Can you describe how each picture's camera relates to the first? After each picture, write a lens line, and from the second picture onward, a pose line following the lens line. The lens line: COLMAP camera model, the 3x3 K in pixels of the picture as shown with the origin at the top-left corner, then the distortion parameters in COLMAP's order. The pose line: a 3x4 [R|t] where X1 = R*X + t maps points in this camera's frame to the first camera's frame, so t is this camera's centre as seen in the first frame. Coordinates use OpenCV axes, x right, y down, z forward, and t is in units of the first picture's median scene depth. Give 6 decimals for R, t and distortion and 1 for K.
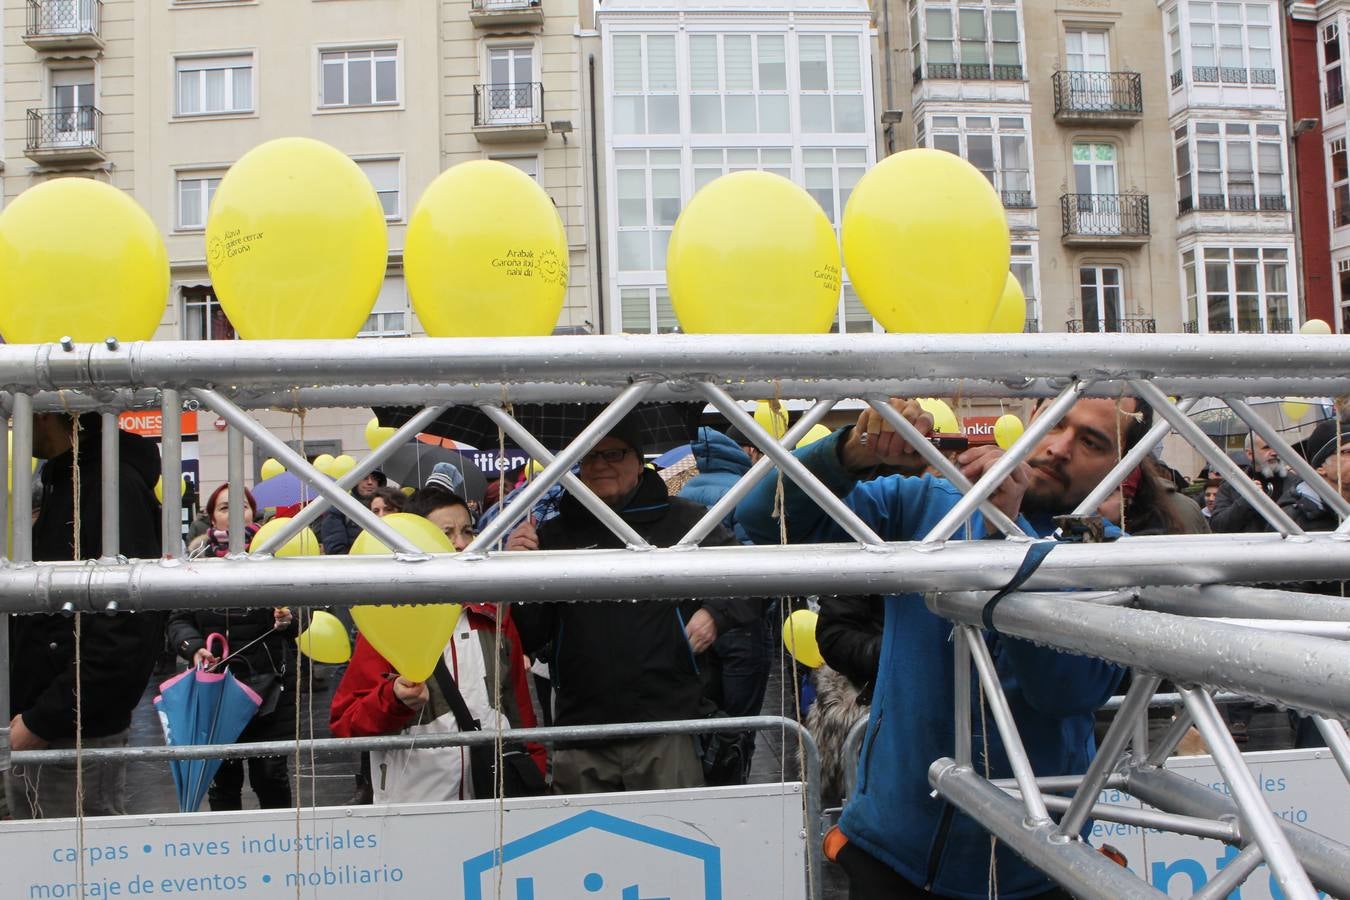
lens RADIAL K [[1198.1, 0, 677.0], [0, 1198.1, 480.8], [0, 0, 1]] dist [-0.124360, 0.097728]
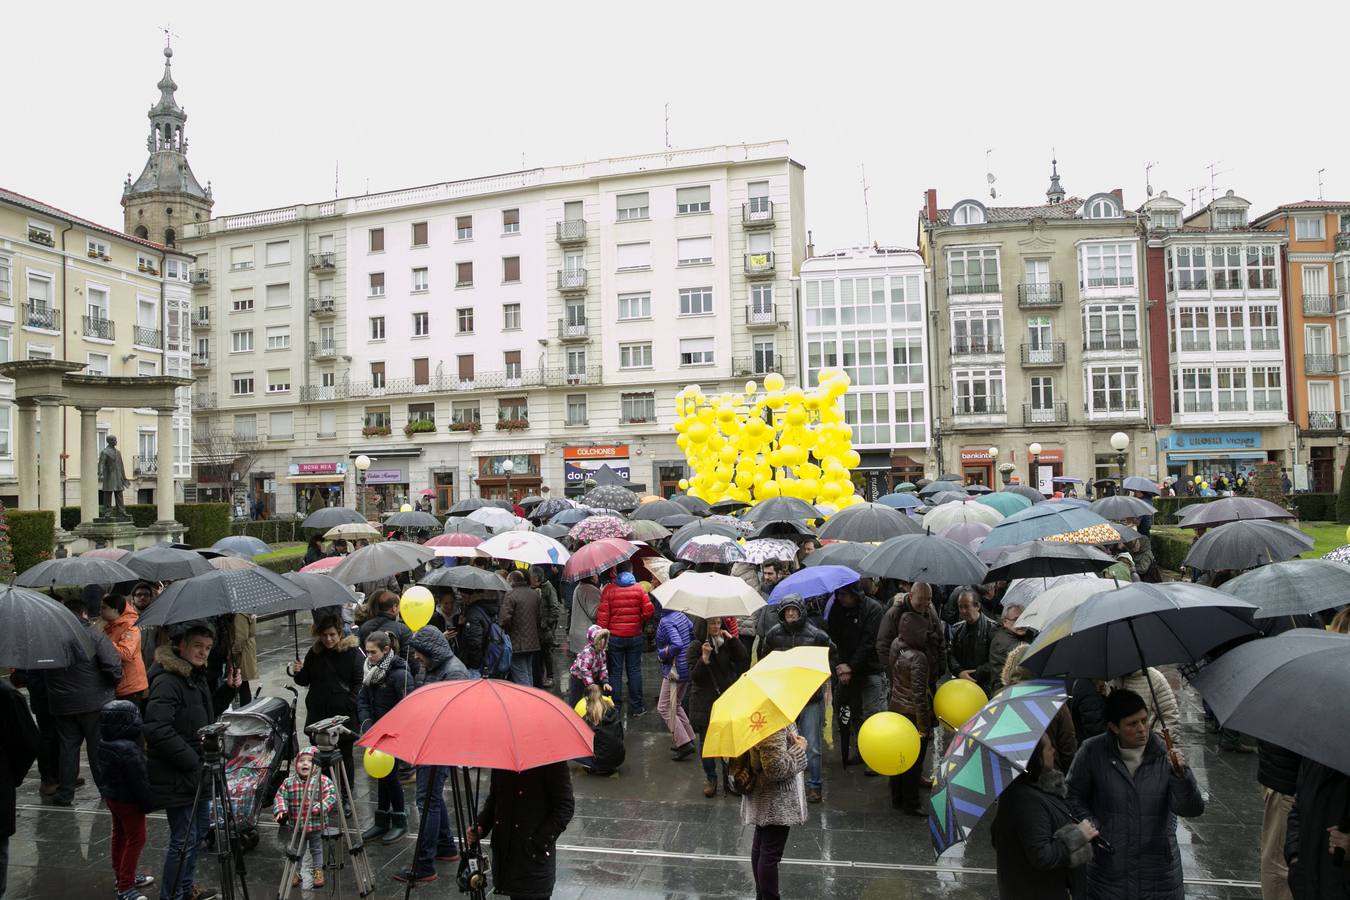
lens RADIAL K [[920.5, 0, 675.0], [0, 920.5, 450.0], [0, 0, 1]] dist [-0.107171, 0.081751]
pose [[0.966840, 0.004095, -0.255351, 0.148037], [-0.001563, 0.999948, 0.010117, -0.070266], [0.255379, -0.009383, 0.966795, -0.743640]]
